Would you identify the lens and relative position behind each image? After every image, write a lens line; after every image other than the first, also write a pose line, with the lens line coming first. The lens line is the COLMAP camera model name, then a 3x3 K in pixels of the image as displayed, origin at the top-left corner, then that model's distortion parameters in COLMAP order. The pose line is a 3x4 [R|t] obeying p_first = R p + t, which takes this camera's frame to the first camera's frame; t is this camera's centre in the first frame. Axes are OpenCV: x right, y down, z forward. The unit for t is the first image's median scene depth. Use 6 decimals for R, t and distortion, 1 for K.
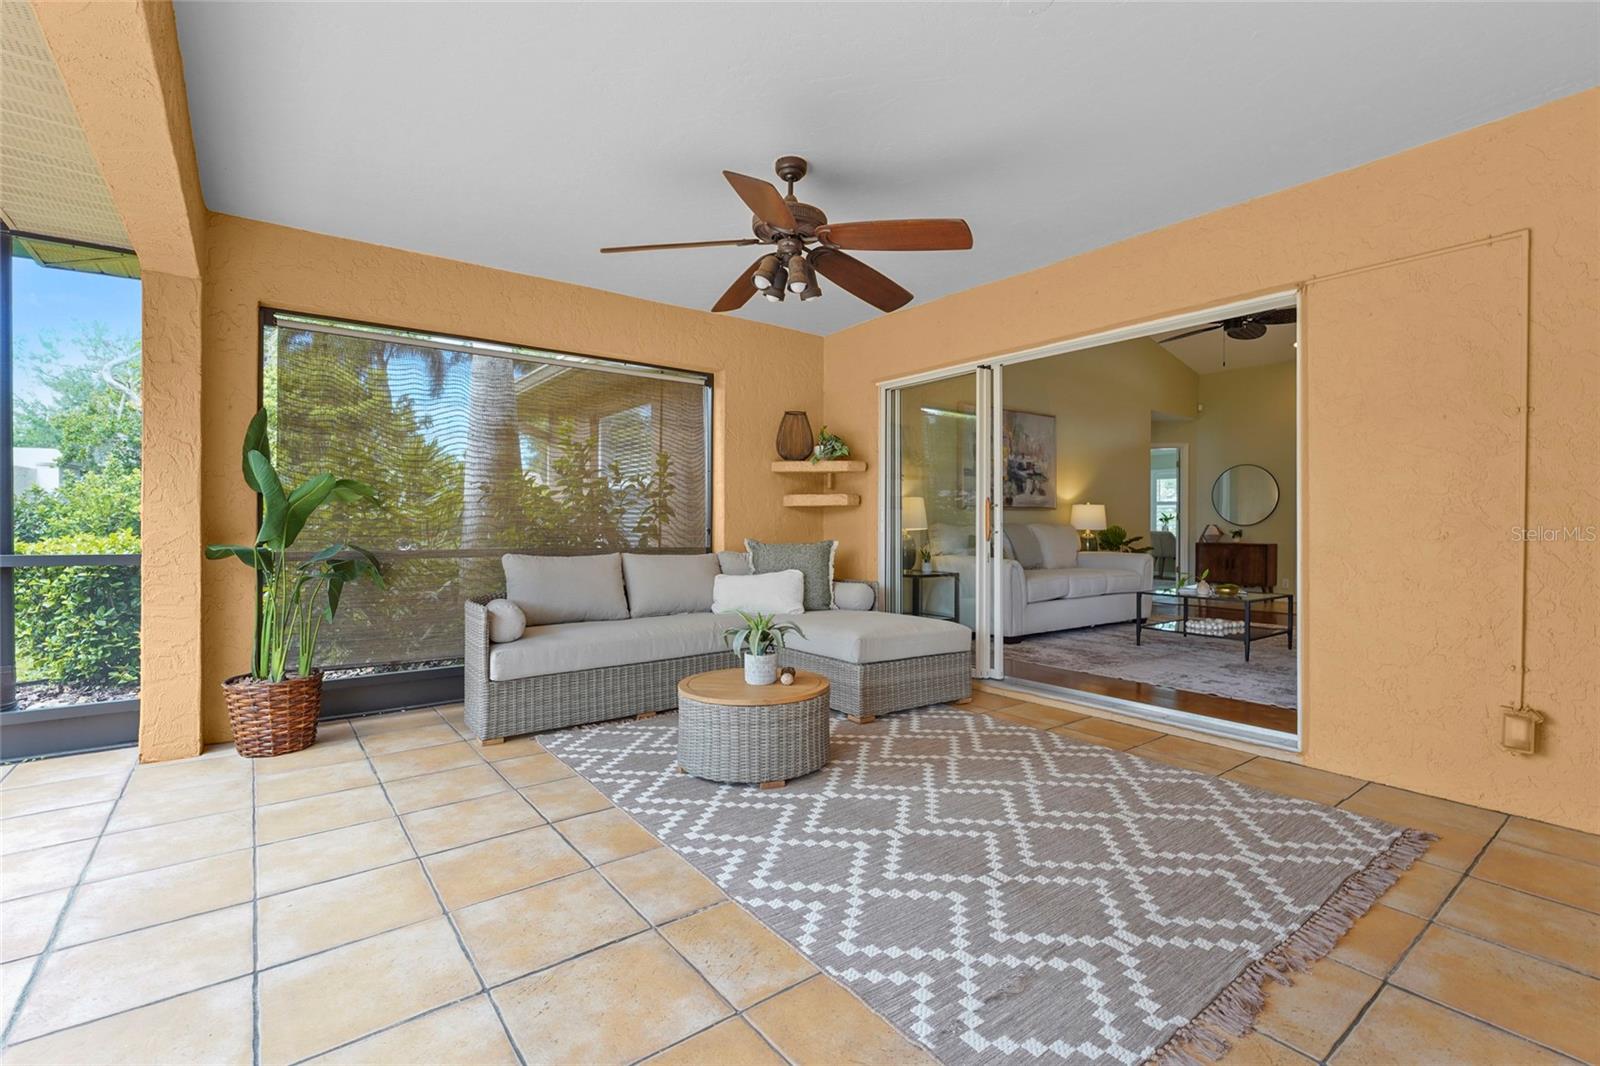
lens RADIAL K [[720.7, 0, 807.6], [0, 720.7, 524.0], [0, 0, 1]] dist [-0.003375, -0.000297]
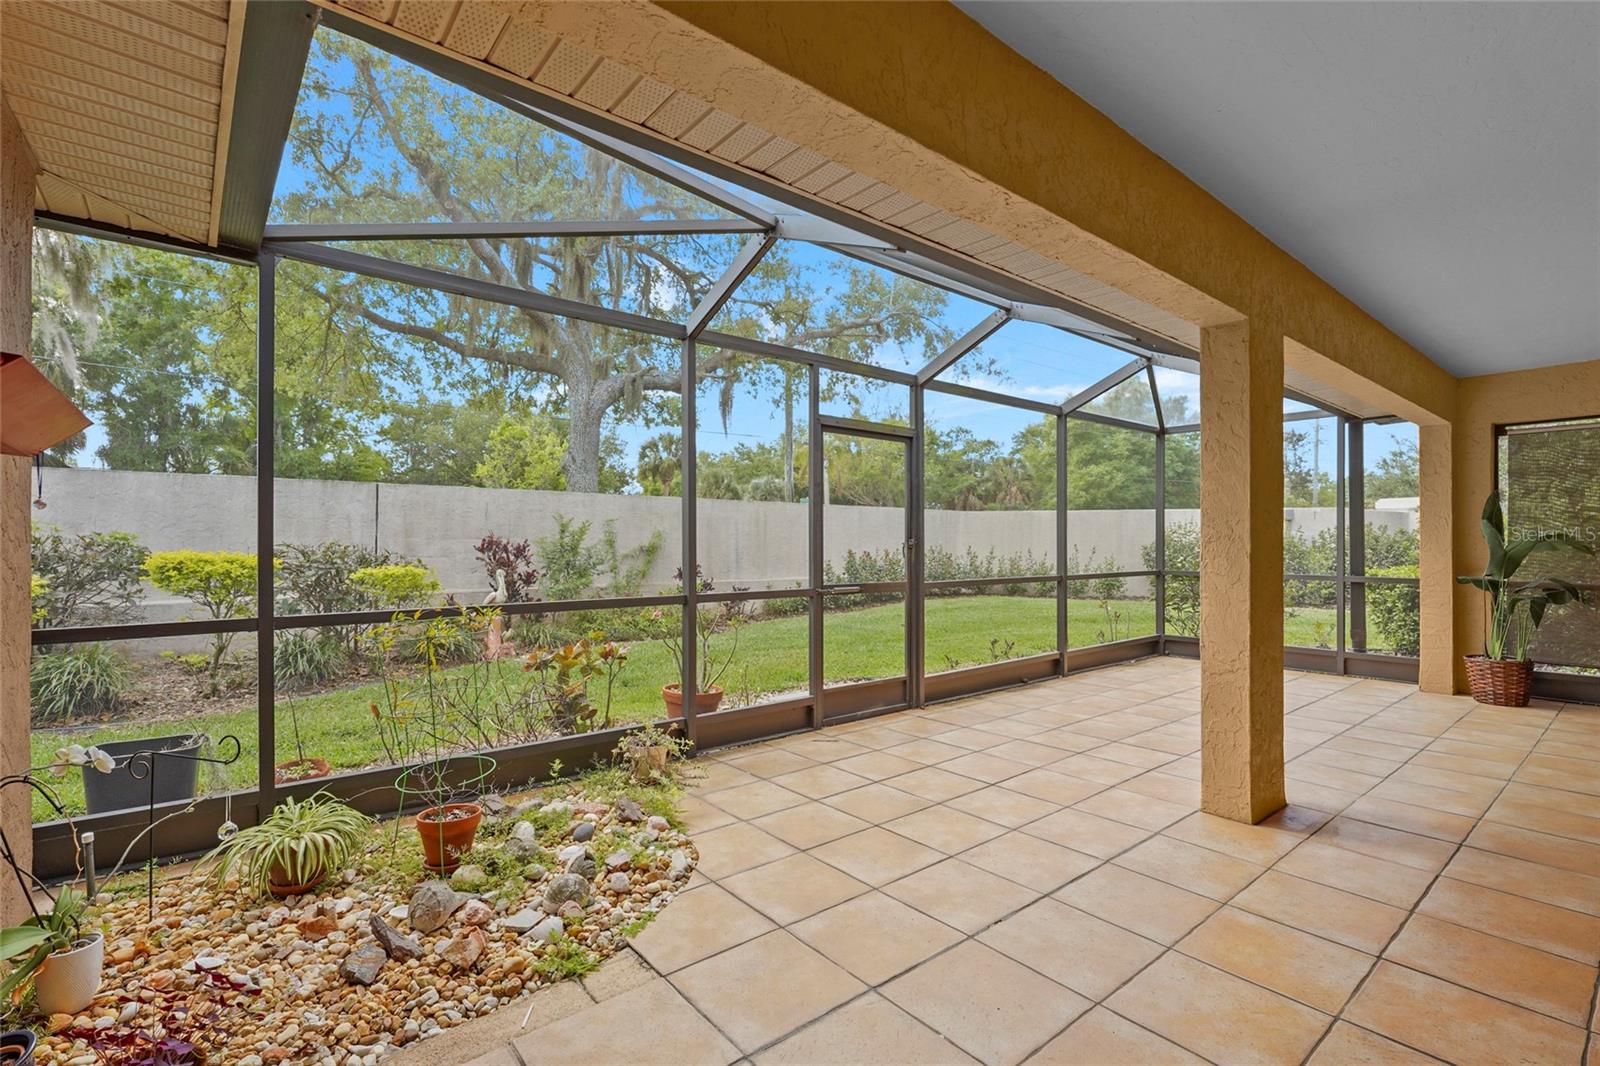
lens RADIAL K [[719.7, 0, 807.8], [0, 719.7, 535.8], [0, 0, 1]] dist [-0.002920, 0.000176]
pose [[0.030617, -0.012483, -0.999453, 0.651975], [-0.003041, 0.999916, -0.012581, -0.030539], [0.999527, 0.003424, 0.030576, -0.473339]]
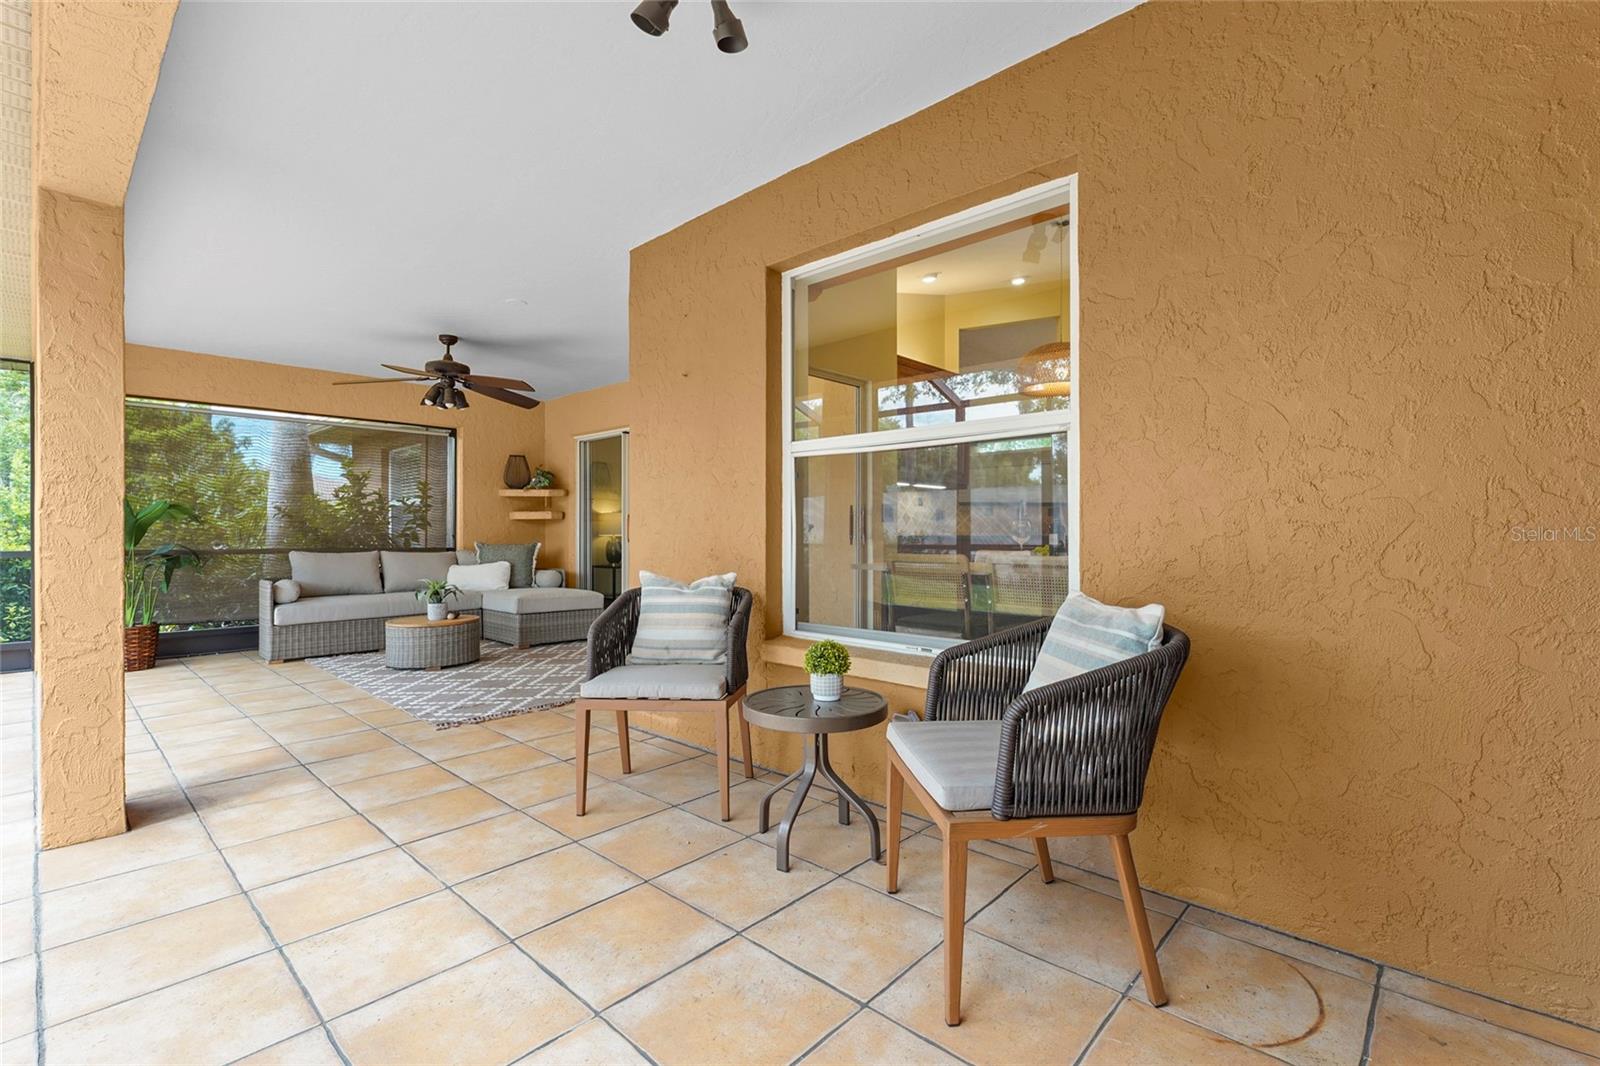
lens RADIAL K [[719.7, 0, 807.8], [0, 719.7, 535.8], [0, 0, 1]] dist [-0.002920, 0.000176]
pose [[0.986203, -0.002455, 0.165521, 0.399398], [0.001870, 0.999991, 0.003694, 0.004730], [-0.165529, -0.003333, 0.986199, -0.670531]]
